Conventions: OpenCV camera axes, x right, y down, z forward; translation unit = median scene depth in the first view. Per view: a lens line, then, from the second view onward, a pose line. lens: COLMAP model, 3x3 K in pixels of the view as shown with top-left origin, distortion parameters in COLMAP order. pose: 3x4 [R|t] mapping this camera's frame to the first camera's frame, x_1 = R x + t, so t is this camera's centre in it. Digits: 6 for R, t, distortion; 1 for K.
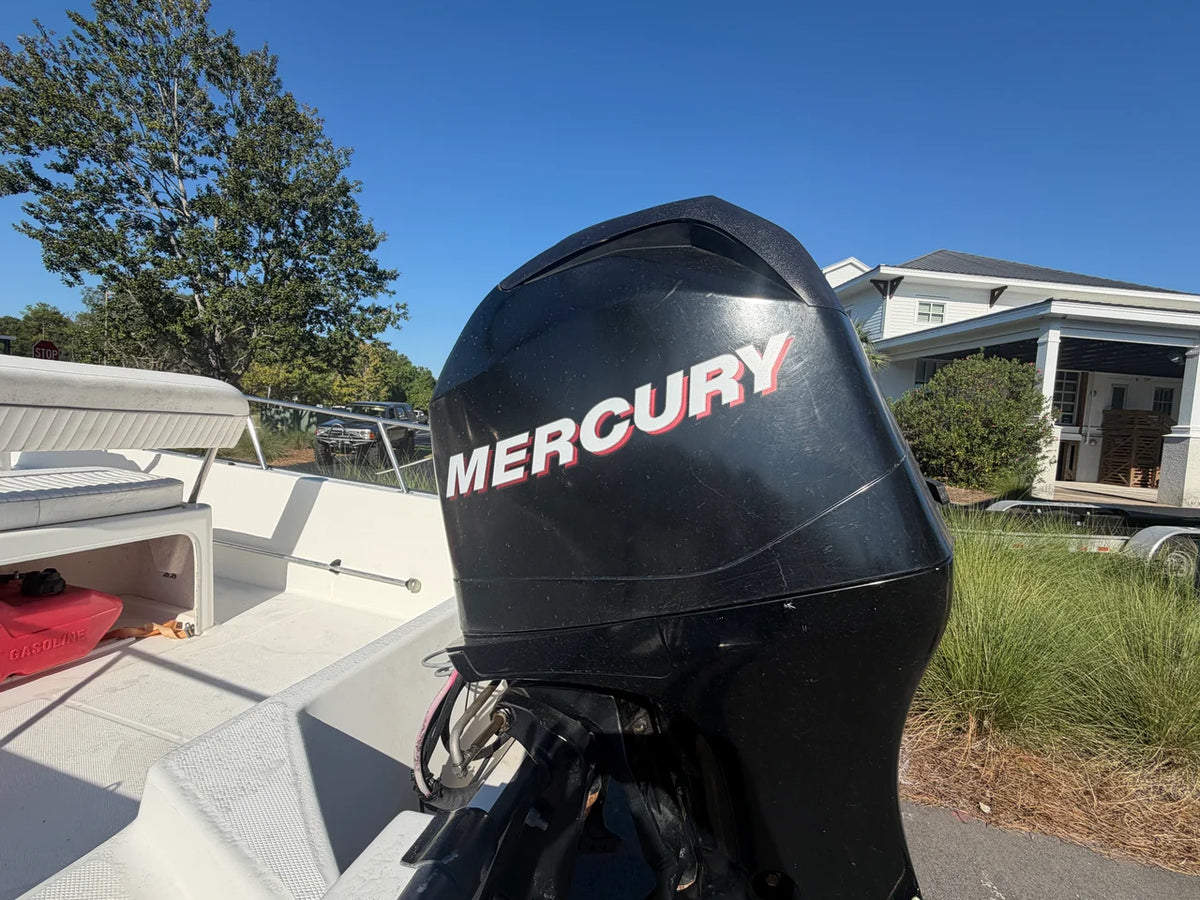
lens RADIAL K [[536.9, 0, 595.3], [0, 536.9, 454.2], [0, 0, 1]] dist [0.000053, -0.000057]
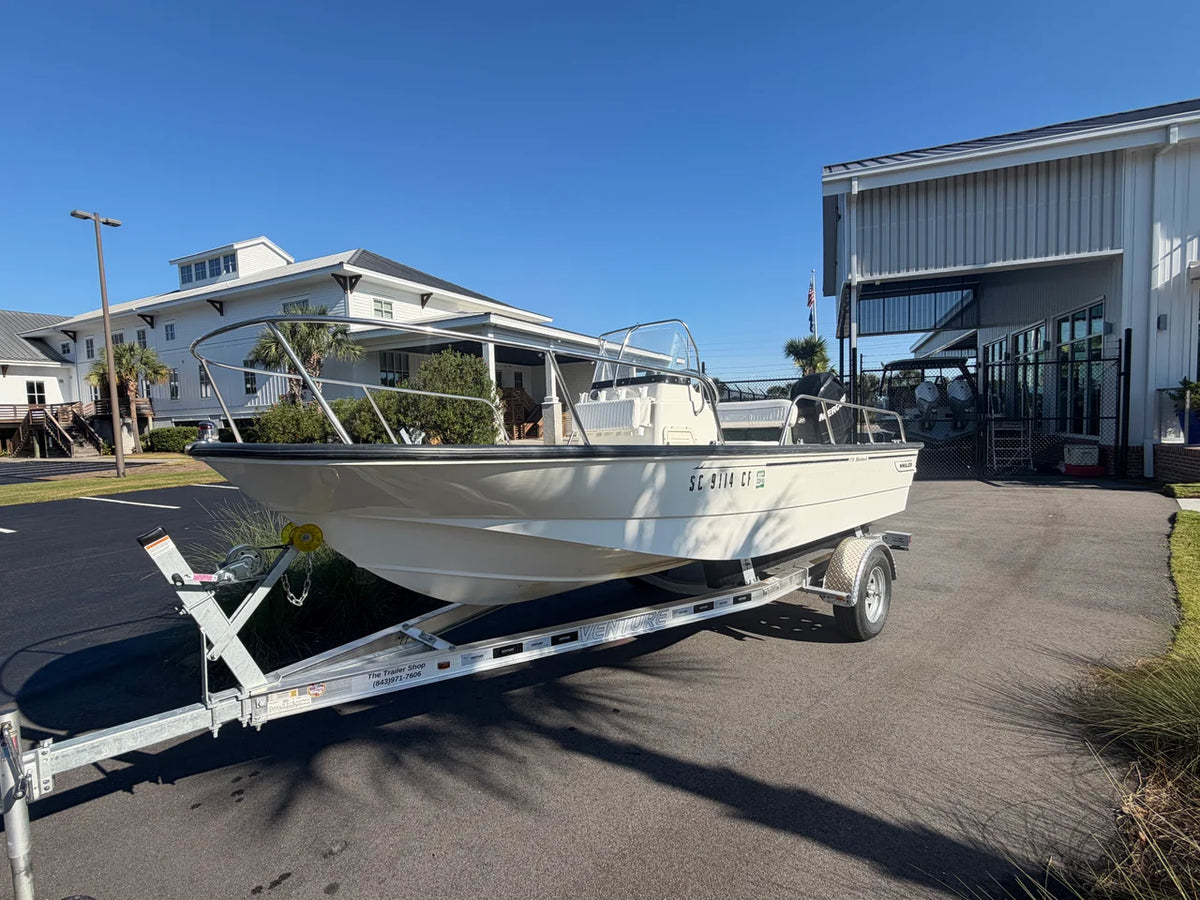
lens RADIAL K [[571.9, 0, 597.6], [0, 571.9, 455.1], [0, 0, 1]] dist [0.000147, -0.000081]
pose [[0.506892, -0.140254, 0.850523, -0.383557], [0.119666, 0.988570, 0.091700, -0.023114], [-0.853663, 0.055297, 0.517882, -0.009092]]
